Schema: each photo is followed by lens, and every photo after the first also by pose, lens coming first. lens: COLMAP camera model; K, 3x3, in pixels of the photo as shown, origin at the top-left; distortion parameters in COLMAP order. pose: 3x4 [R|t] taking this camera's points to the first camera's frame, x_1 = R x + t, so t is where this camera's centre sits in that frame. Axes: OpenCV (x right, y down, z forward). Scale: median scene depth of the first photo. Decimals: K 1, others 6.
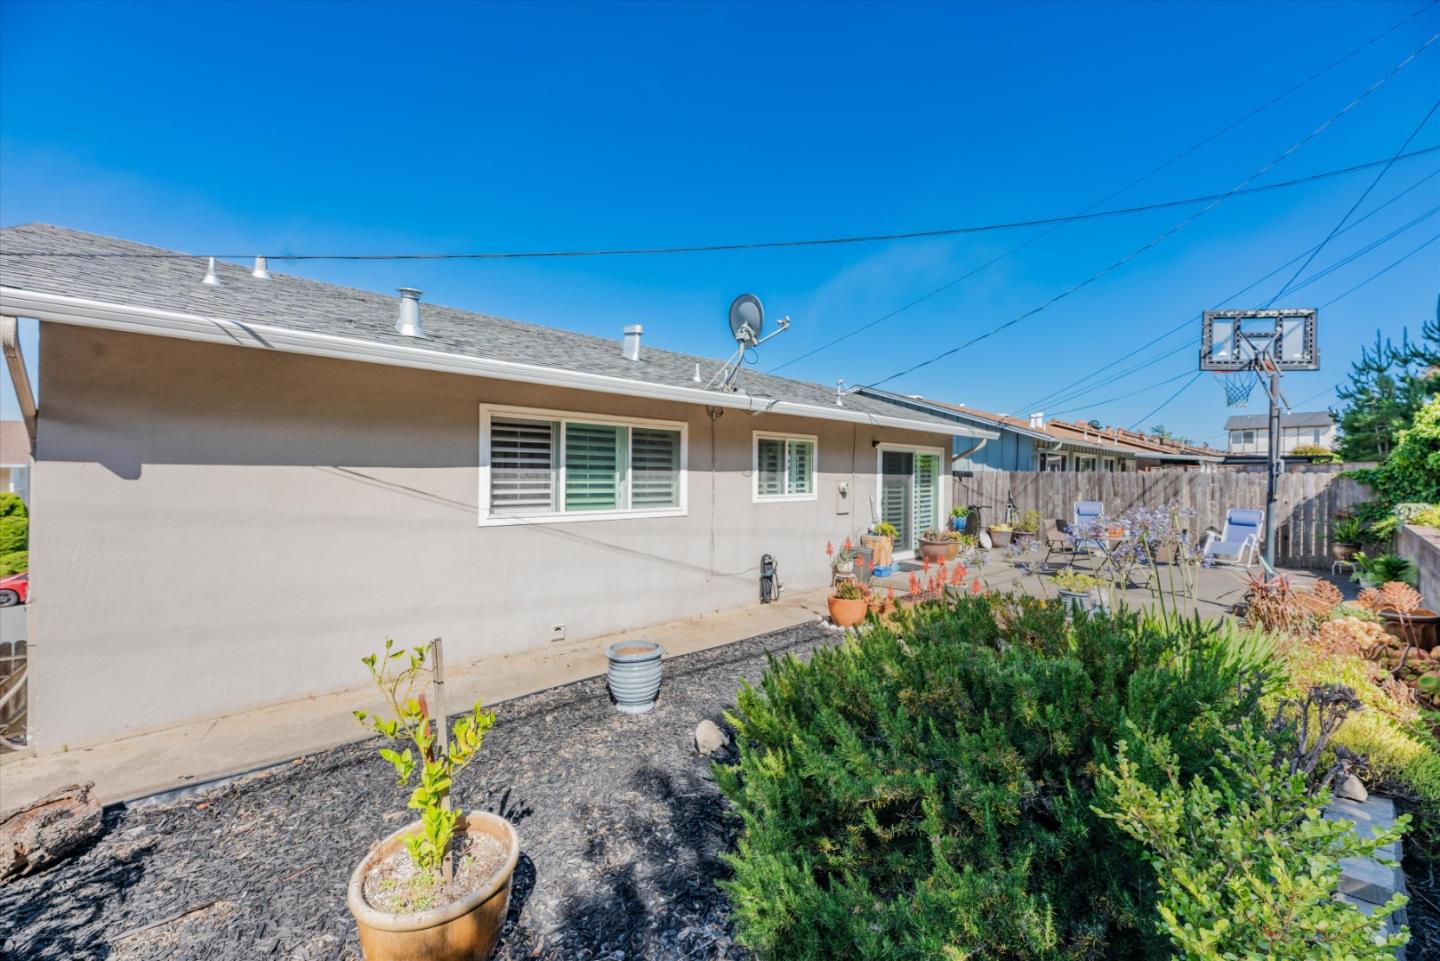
lens RADIAL K [[586.4, 0, 725.8], [0, 586.4, 469.8], [0, 0, 1]] dist [0.001002, -0.000050]
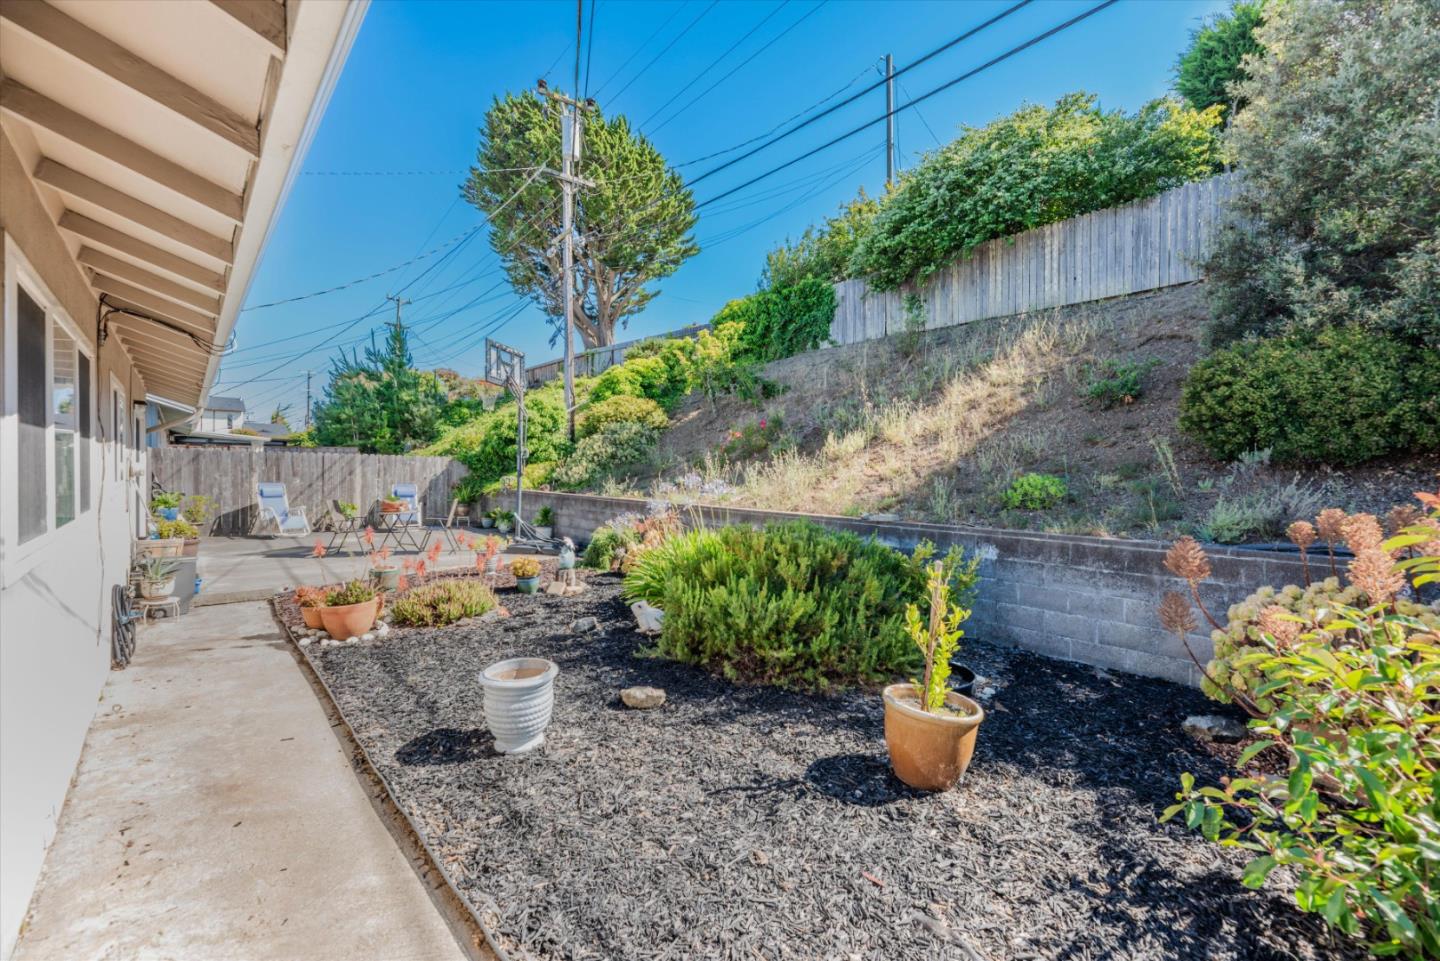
lens RADIAL K [[586.4, 0, 725.8], [0, 586.4, 469.8], [0, 0, 1]] dist [0.001002, -0.000050]
pose [[0.023531, -0.005114, 0.999710, -0.368756], [-0.028099, 0.999588, 0.005775, 0.007955], [-0.999328, -0.028227, 0.023377, 0.280793]]
